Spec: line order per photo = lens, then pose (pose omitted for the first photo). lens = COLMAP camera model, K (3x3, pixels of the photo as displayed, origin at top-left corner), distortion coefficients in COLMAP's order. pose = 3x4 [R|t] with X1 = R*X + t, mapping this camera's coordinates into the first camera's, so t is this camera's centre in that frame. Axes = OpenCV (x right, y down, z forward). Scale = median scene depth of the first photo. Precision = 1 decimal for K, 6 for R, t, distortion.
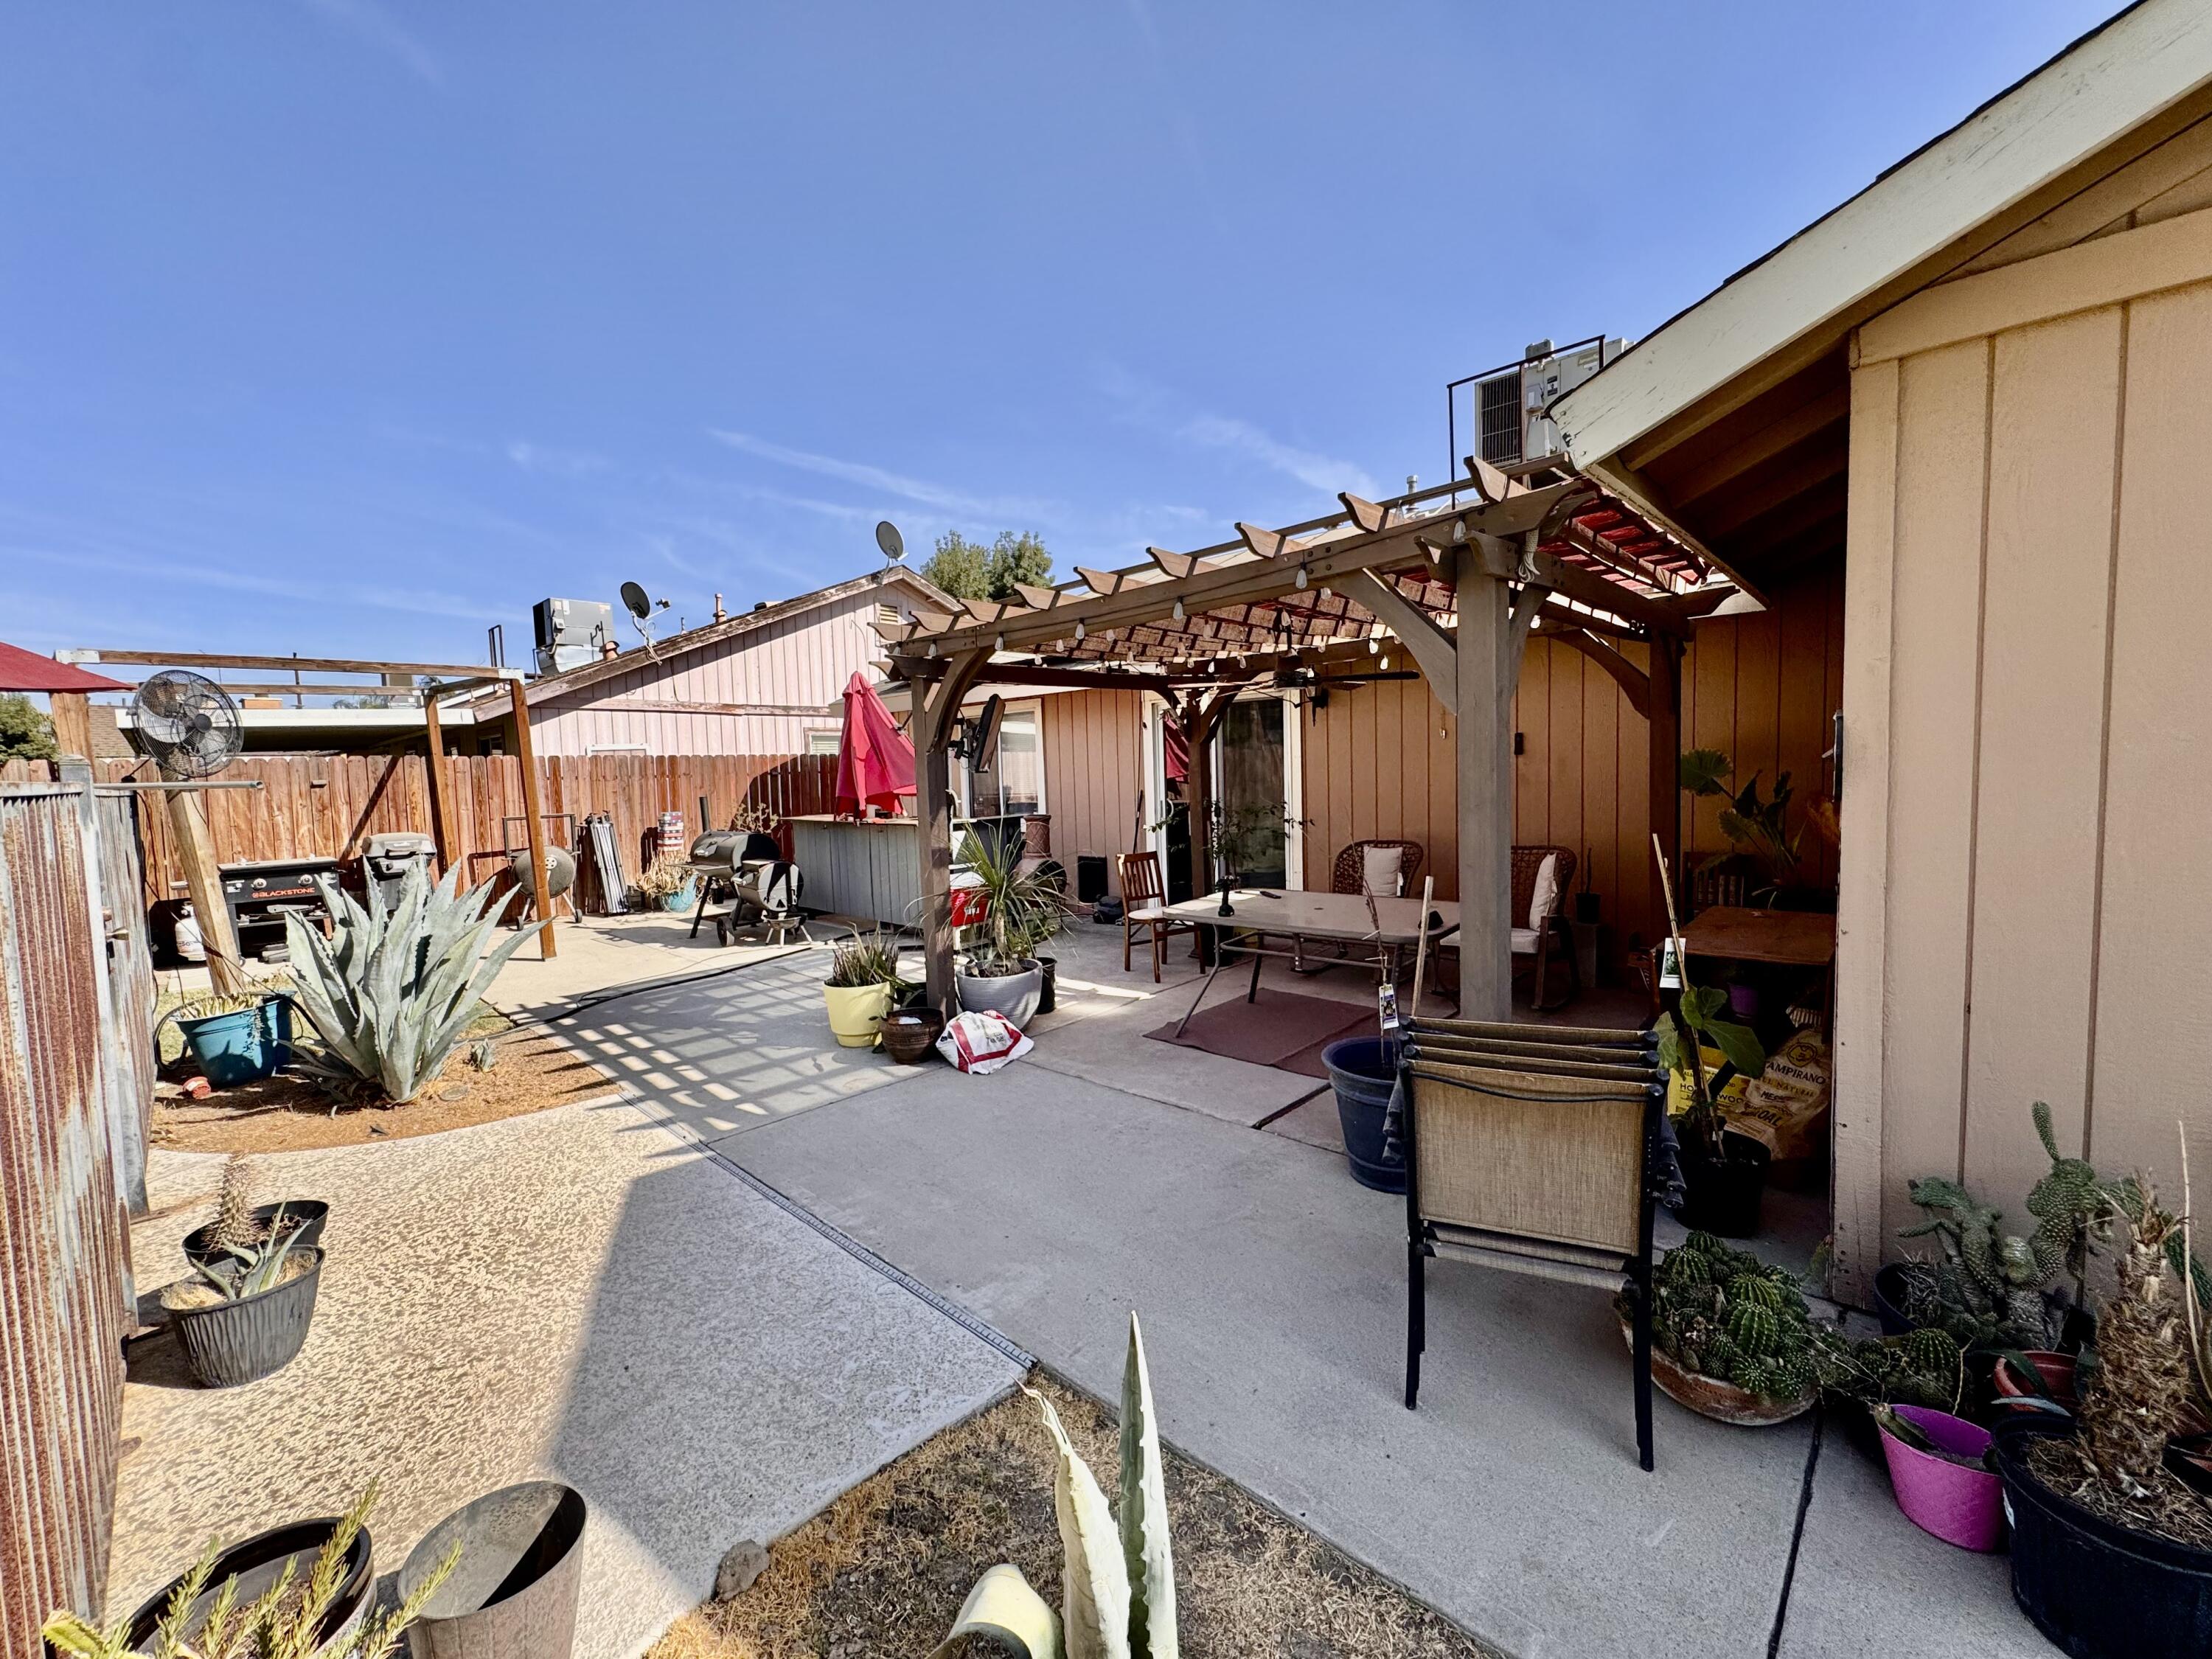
lens RADIAL K [[888.9, 0, 1106.0], [0, 888.9, 829.5], [0, 0, 1]] dist [0.001193, 0.000449]
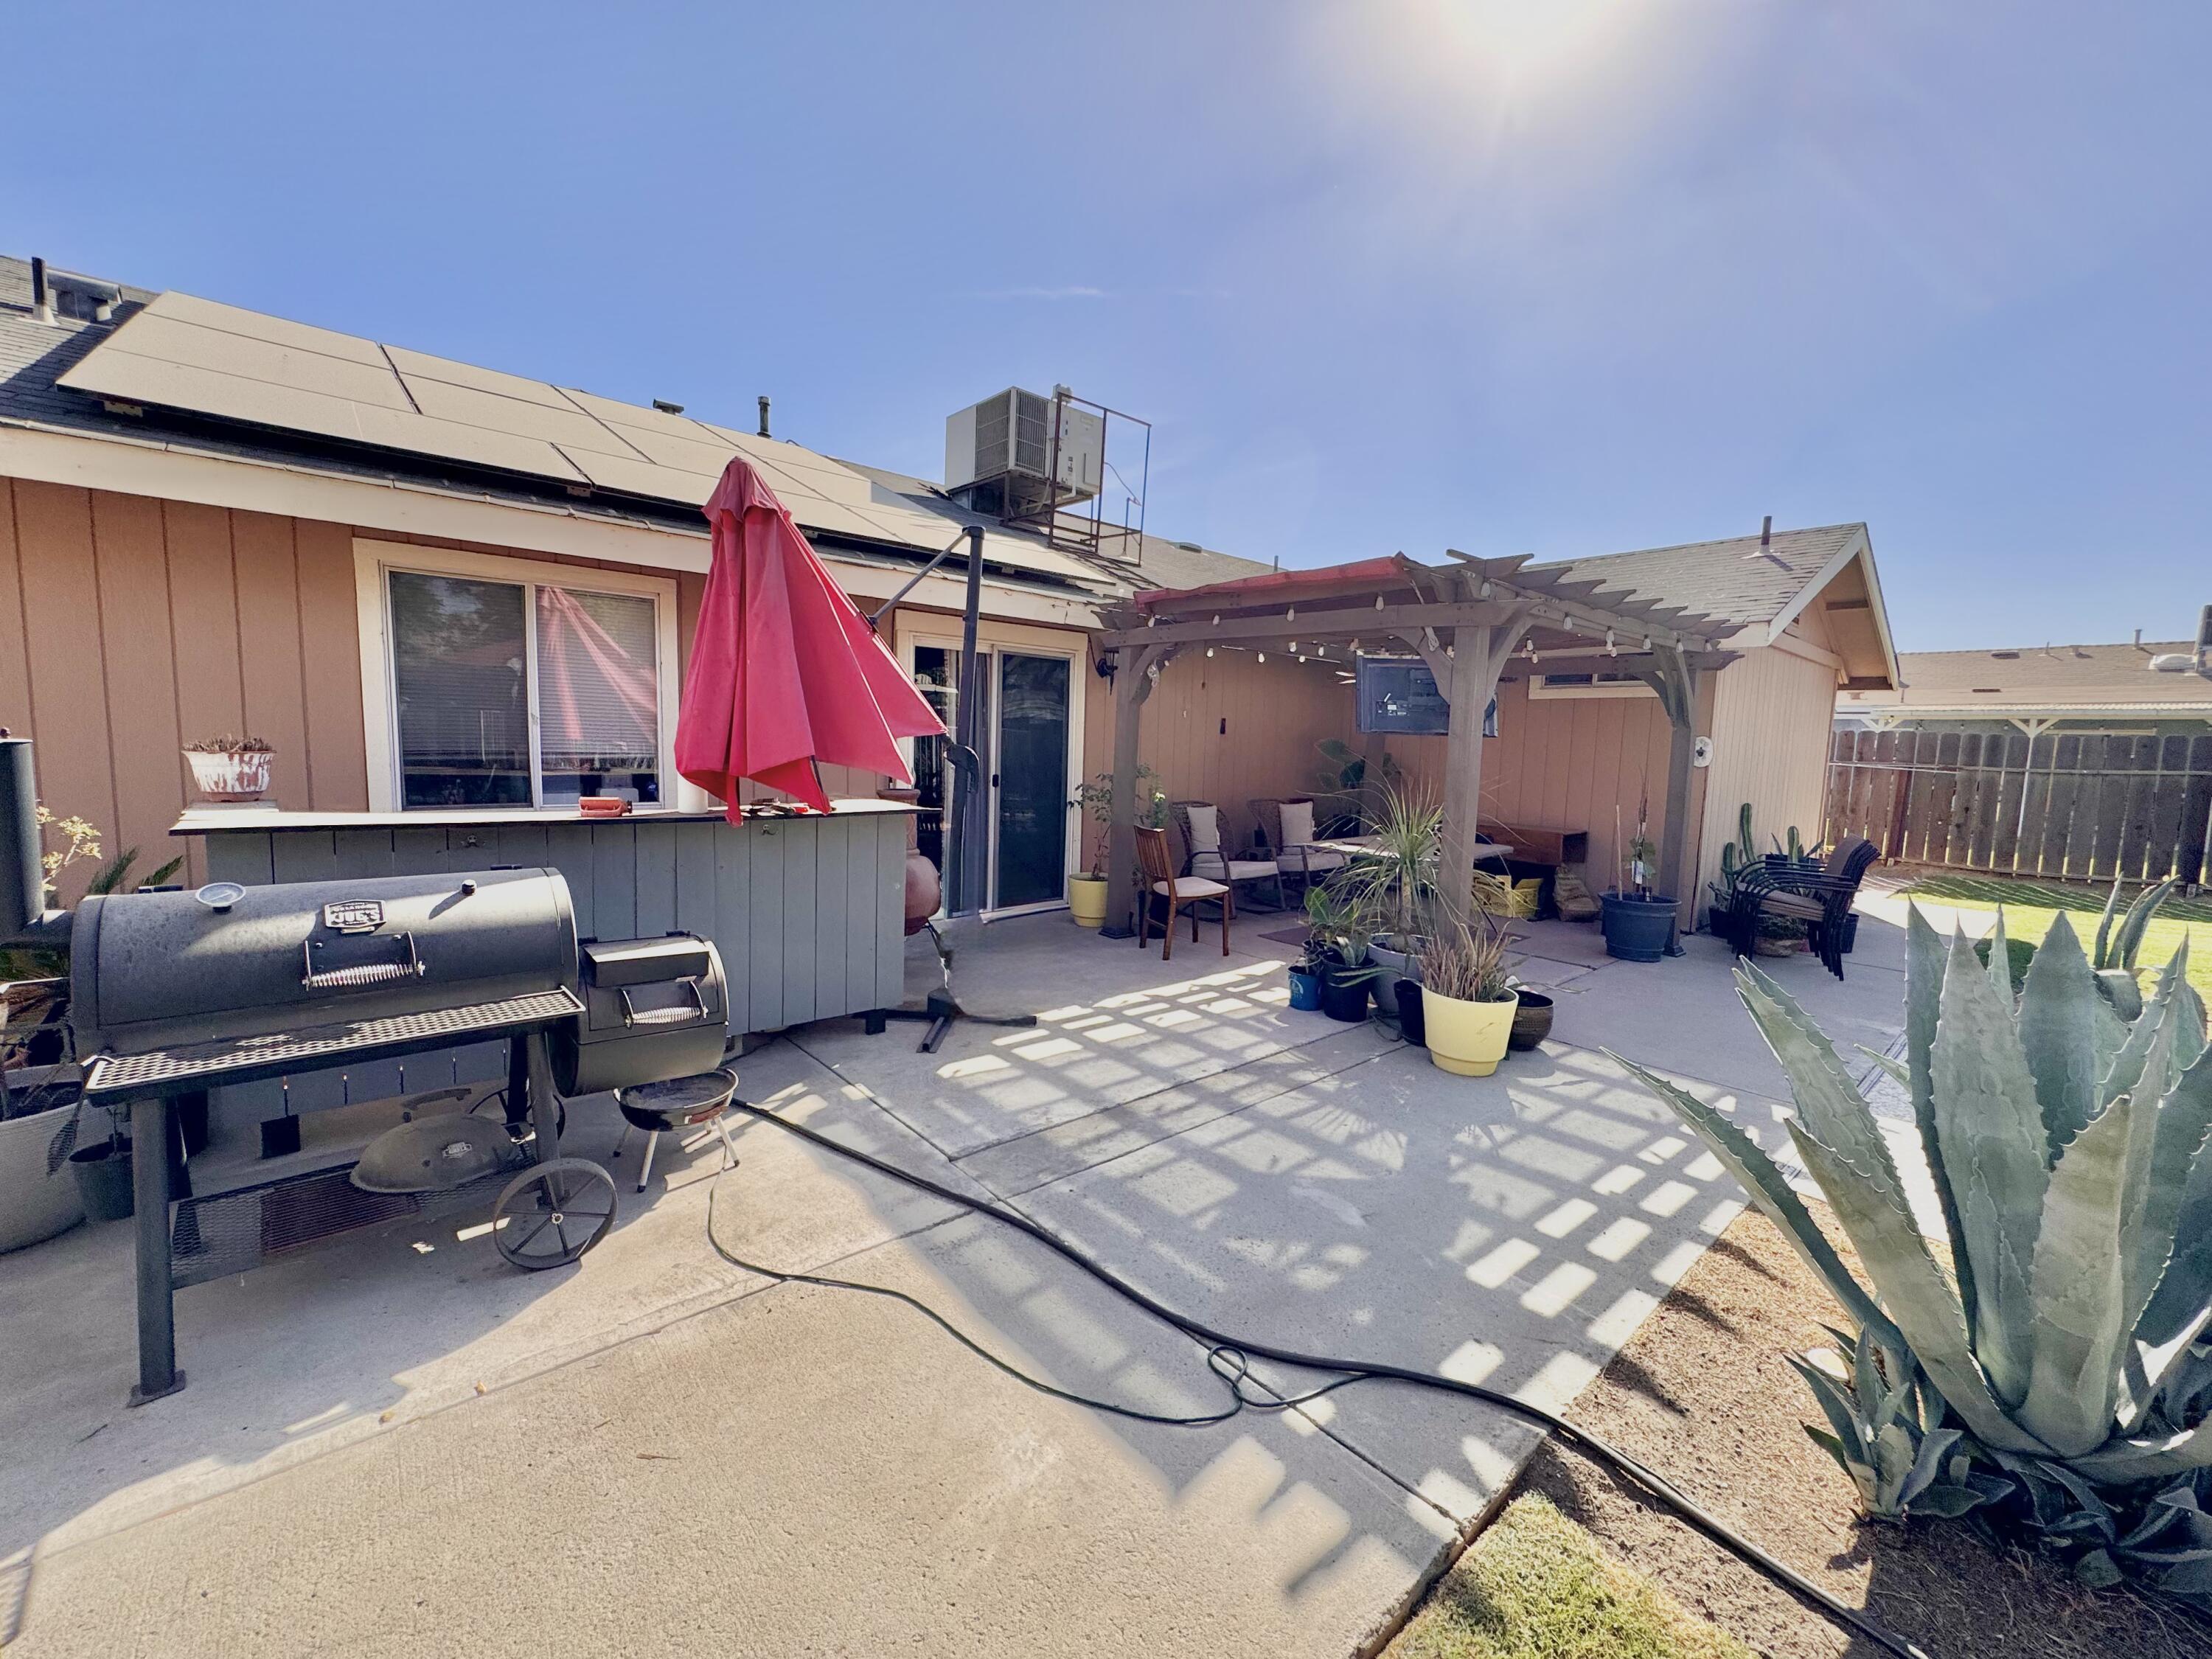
lens RADIAL K [[888.9, 0, 1106.0], [0, 888.9, 829.5], [0, 0, 1]] dist [0.001193, 0.000449]
pose [[0.093471, -0.068125, 0.993289, -1.081878], [0.032296, 0.997339, 0.065364, -0.037985], [-0.995098, 0.025970, 0.095422, 1.237054]]
